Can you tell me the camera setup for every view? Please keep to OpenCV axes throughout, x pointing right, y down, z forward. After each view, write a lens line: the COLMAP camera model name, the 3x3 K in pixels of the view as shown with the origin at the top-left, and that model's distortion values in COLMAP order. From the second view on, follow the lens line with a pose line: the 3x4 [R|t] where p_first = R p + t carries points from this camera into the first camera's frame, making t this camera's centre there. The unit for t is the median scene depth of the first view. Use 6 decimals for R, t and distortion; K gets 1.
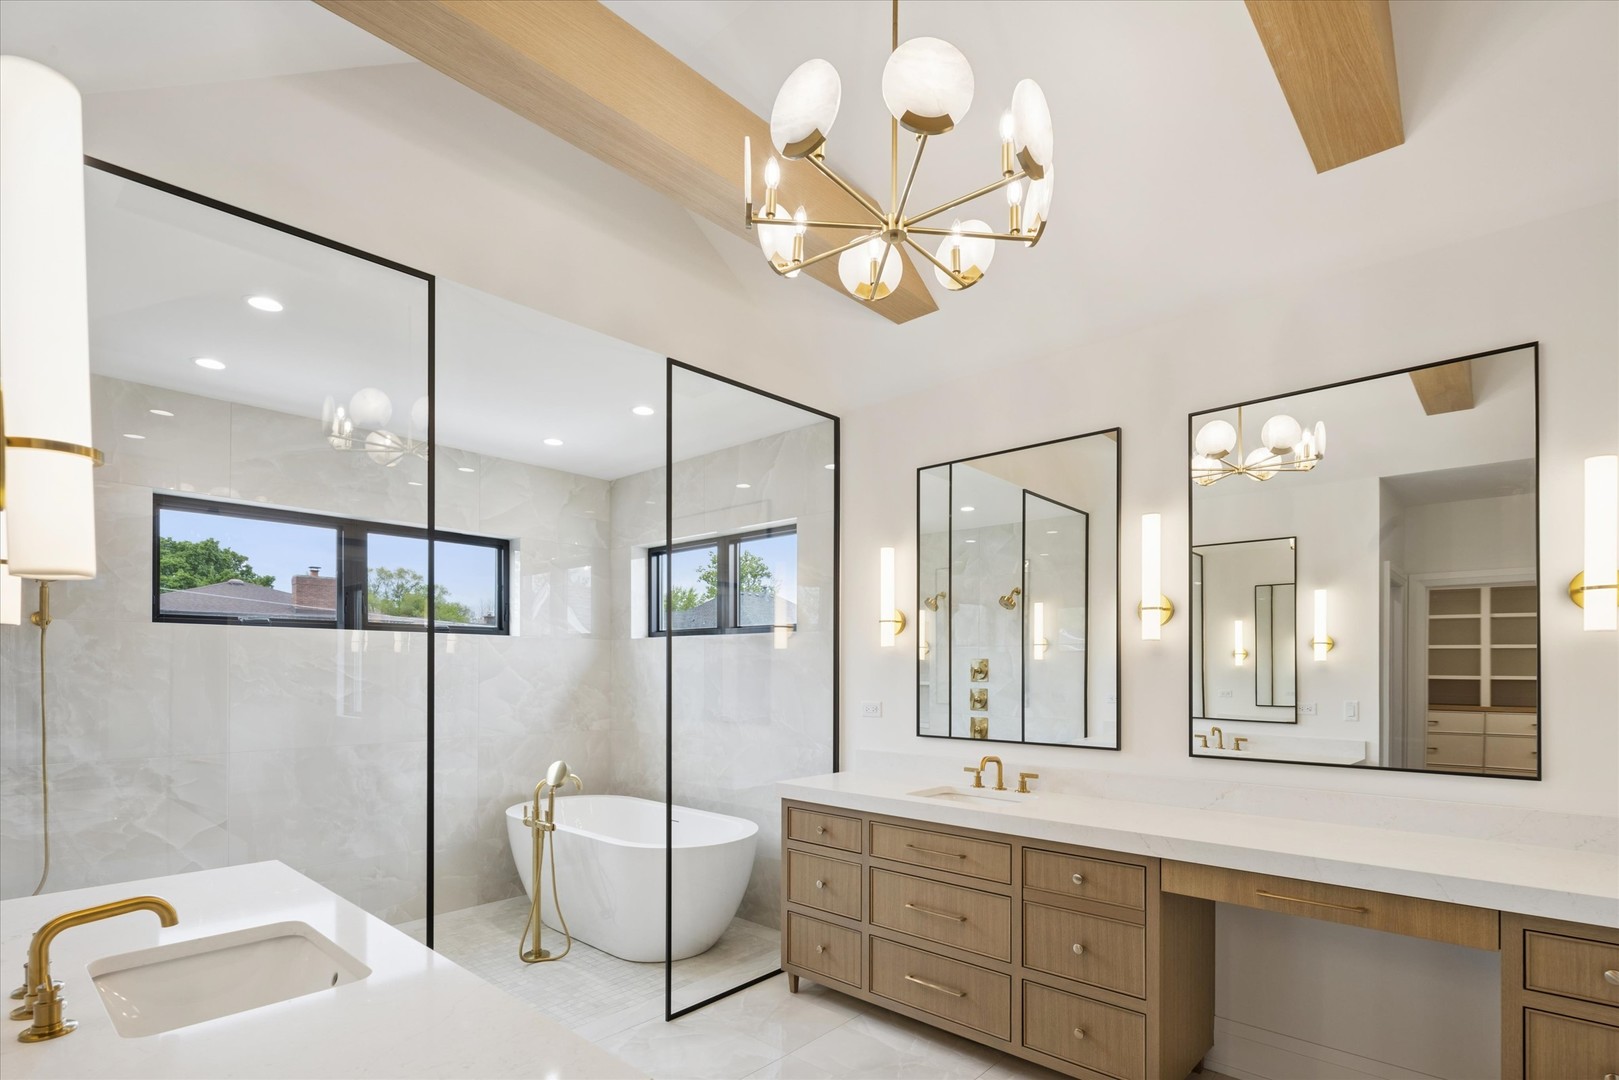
lens RADIAL K [[788.8, 0, 812.5], [0, 788.8, 671.7], [0, 0, 1]] dist [-0.001161, -0.000097]
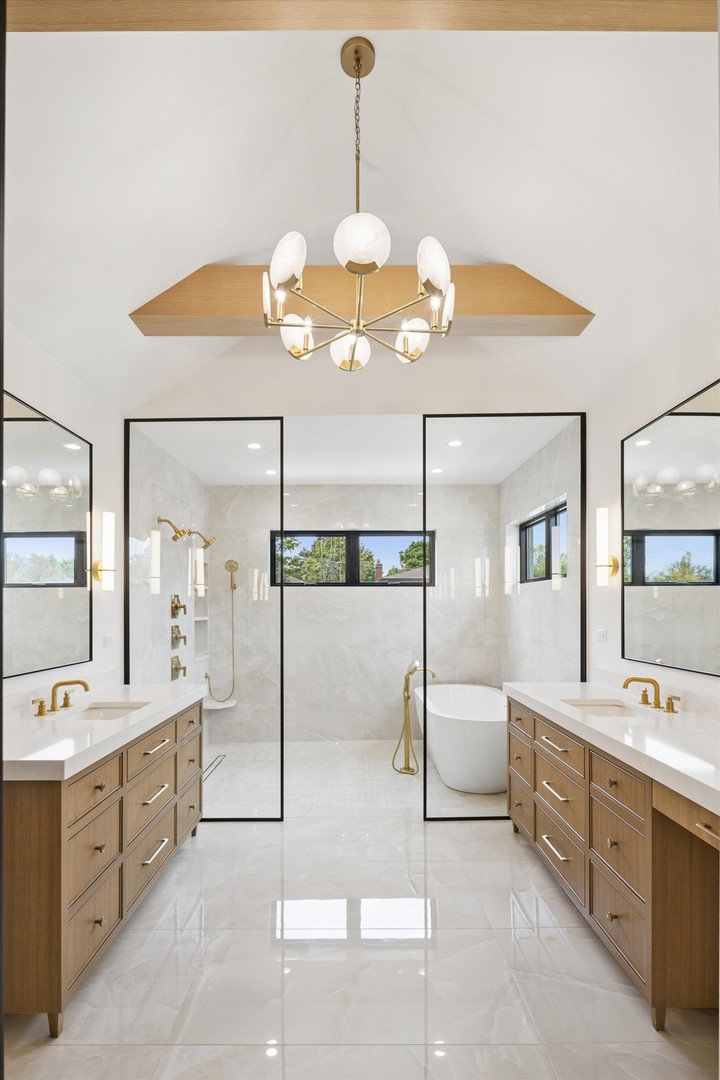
lens RADIAL K [[526.2, 0, 361.7], [0, 526.2, 603.2], [0, 0, 1]] dist [-0.001161, -0.000097]
pose [[0.675352, -0.009501, -0.737435, 0.503777], [0.000164, 0.999919, -0.012733, 0.007147], [0.737496, 0.008479, 0.675298, 0.161247]]
